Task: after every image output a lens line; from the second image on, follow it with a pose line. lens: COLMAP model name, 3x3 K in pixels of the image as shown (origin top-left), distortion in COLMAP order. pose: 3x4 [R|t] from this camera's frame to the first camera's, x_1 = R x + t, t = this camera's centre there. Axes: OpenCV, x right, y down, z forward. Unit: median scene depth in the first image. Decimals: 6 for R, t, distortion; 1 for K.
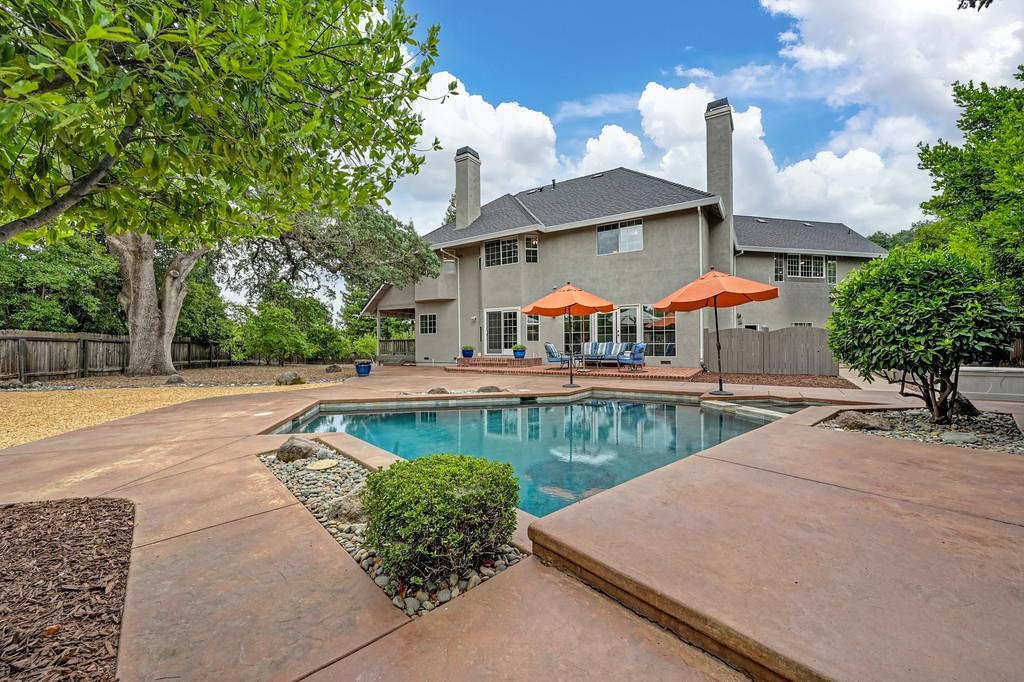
lens RADIAL K [[398.7, 0, 514.6], [0, 398.7, 347.7], [0, 0, 1]] dist [0.000486, 0.000013]
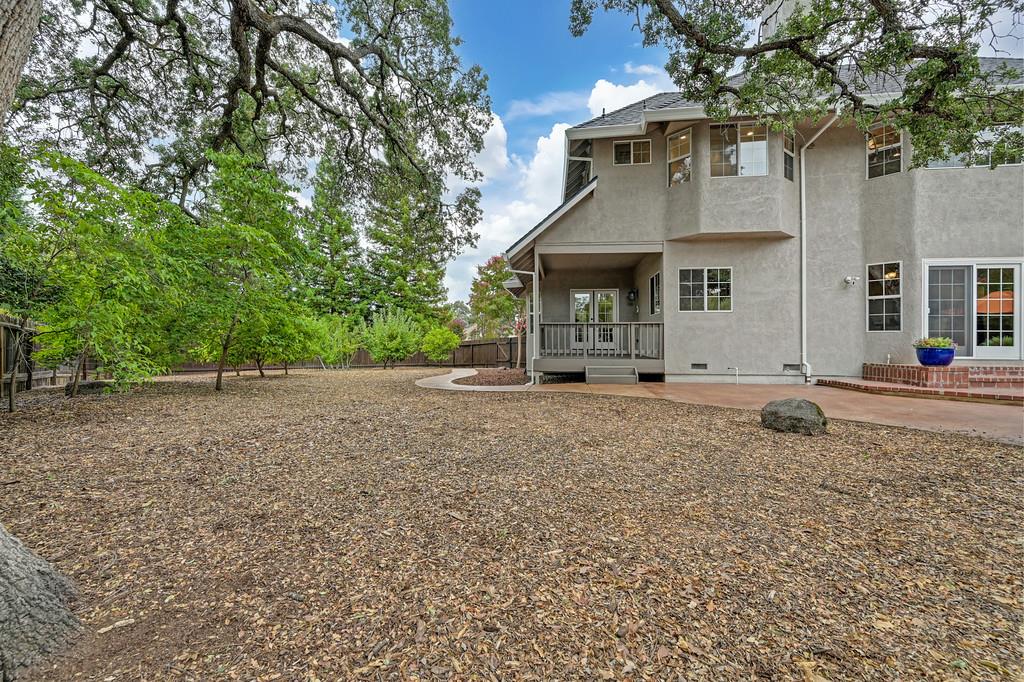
lens RADIAL K [[415.2, 0, 513.3], [0, 415.2, 355.0], [0, 0, 1]] dist [-0.000310, -0.000068]
pose [[0.903369, -0.004760, 0.428838, -0.742159], [-0.007207, 0.999629, 0.026277, 0.004580], [-0.428804, -0.026829, 0.902999, 0.807863]]
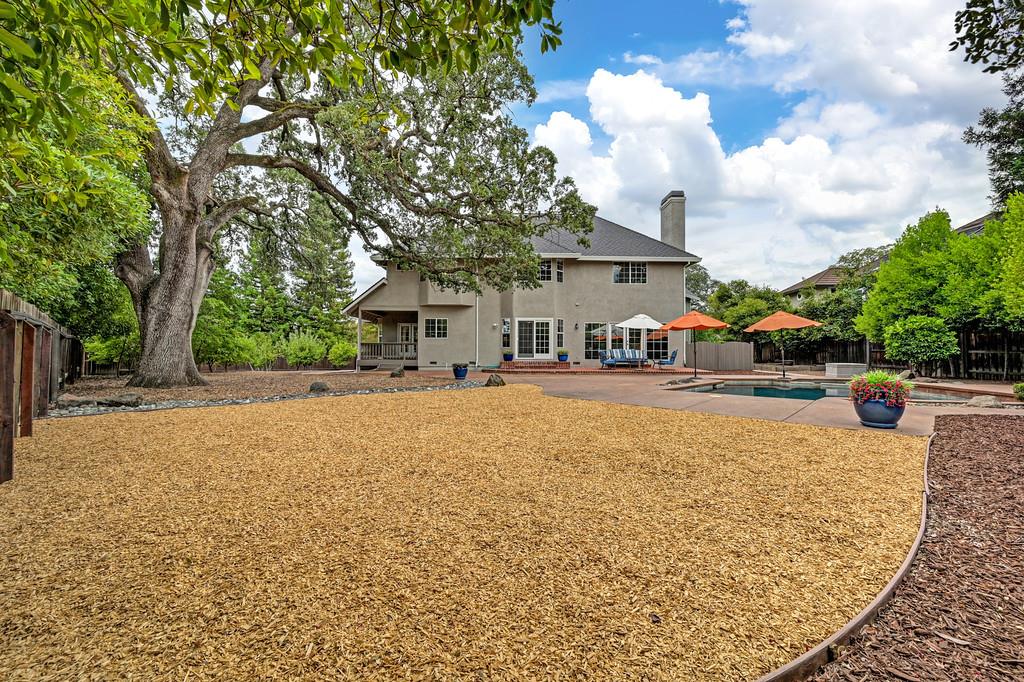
lens RADIAL K [[398.7, 0, 514.6], [0, 398.7, 347.7], [0, 0, 1]] dist [0.000486, 0.000013]
pose [[0.834939, 0.017676, 0.550059, -0.725350], [-0.006963, 0.999743, -0.021558, 0.011387], [-0.550299, 0.014170, 0.834848, 0.072436]]
